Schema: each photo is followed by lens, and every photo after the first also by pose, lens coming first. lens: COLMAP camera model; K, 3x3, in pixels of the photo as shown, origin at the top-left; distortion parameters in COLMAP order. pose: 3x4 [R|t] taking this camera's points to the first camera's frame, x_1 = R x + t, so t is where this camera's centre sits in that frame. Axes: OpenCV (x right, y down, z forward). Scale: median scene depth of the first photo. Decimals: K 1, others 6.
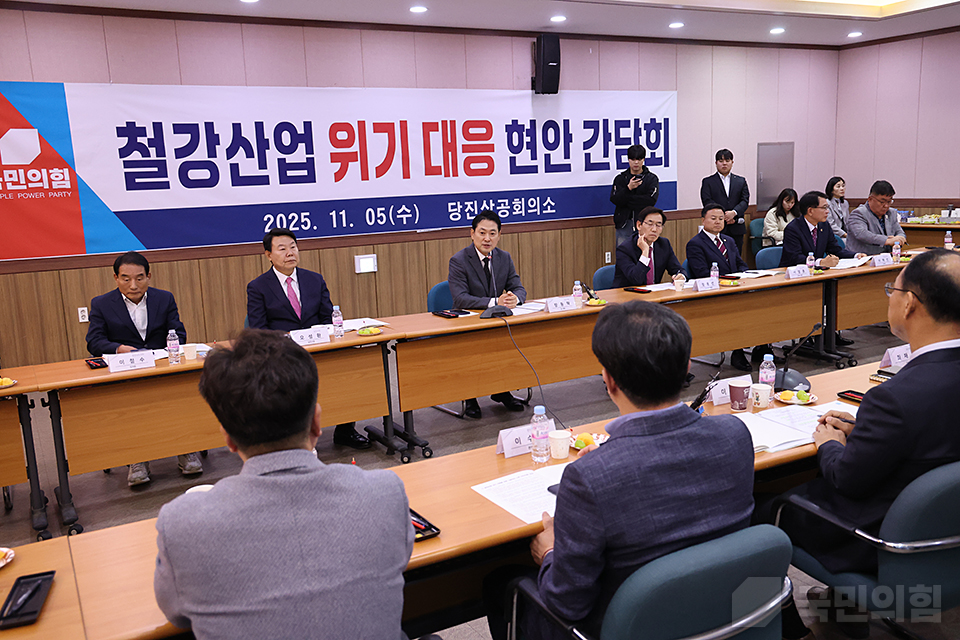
lens RADIAL K [[870.5, 0, 477.9], [0, 870.5, 324.4], [0, 0, 1]] dist [0.010651, 0.074542]
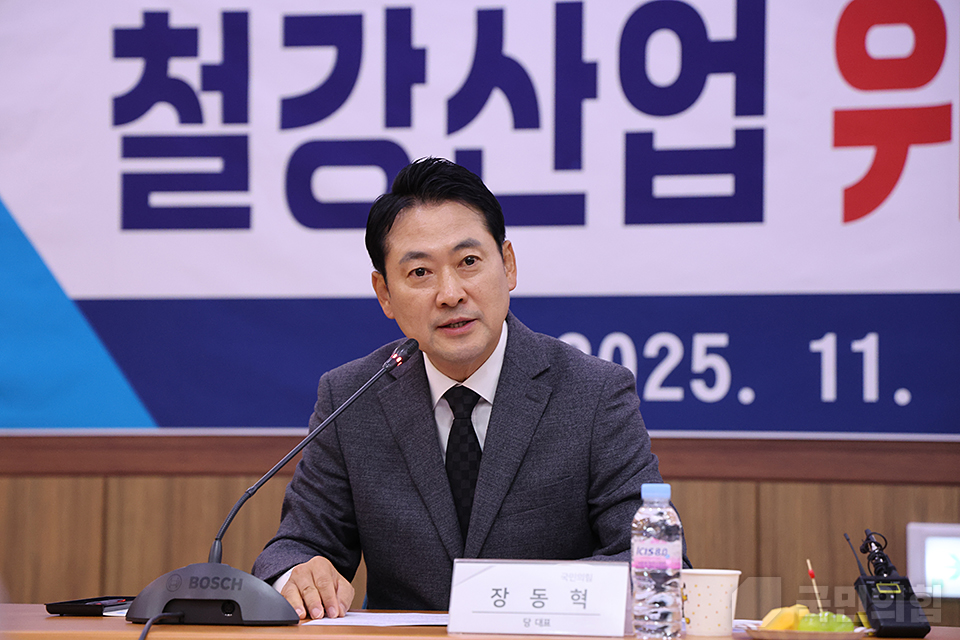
lens RADIAL K [[2794.8, 0, 471.2], [0, 2794.8, 318.4], [0, 0, 1]] dist [0.761158, 0.000000]
pose [[0.728999, 0.008814, -0.684459, 0.328678], [-0.156952, 0.975430, -0.154603, 0.008035], [0.666279, 0.220133, 0.712471, 0.356564]]
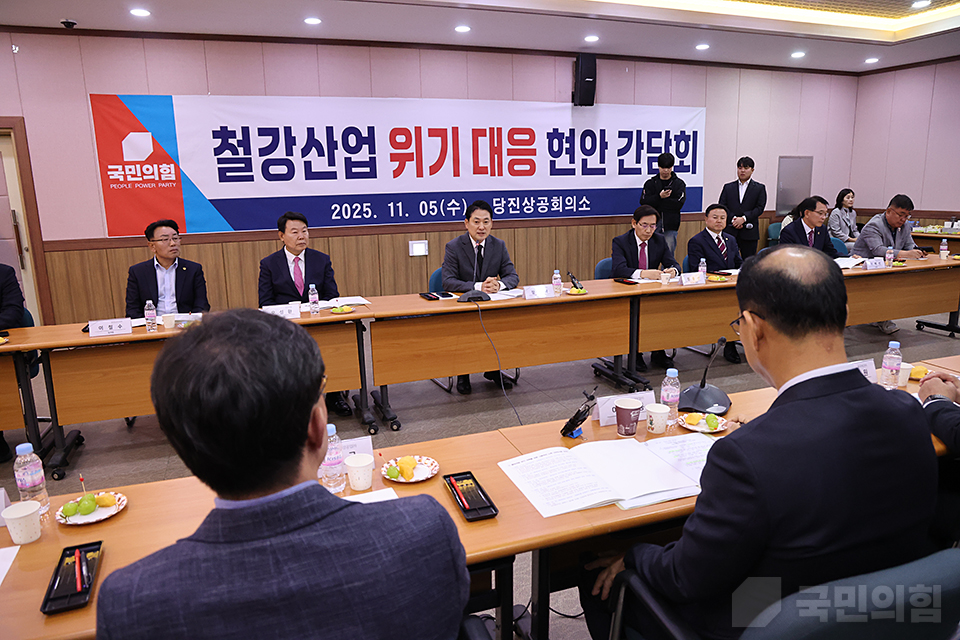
lens RADIAL K [[666.0, 0, 479.0], [0, 666.0, 327.3], [0, 0, 1]] dist [-0.085874, 0.048504]
pose [[0.988170, 0.052727, -0.144017, 0.092249], [-0.046427, 0.997826, 0.046764, -0.009581], [0.146169, -0.039525, 0.988470, 0.126550]]
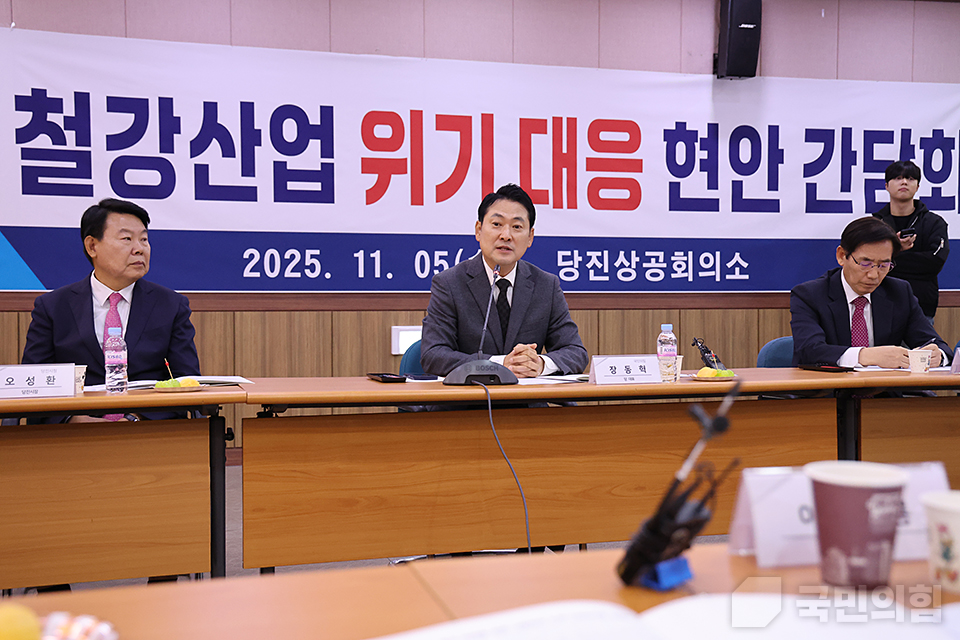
lens RADIAL K [[1154.9, 0, 476.8], [0, 1154.9, 324.9], [0, 0, 1]] dist [0.122515, 0.000000]
pose [[0.974250, 0.043147, -0.221302, 0.100470], [-0.075579, 0.987227, -0.140249, 0.031019], [0.212424, 0.153363, 0.965068, 0.242550]]
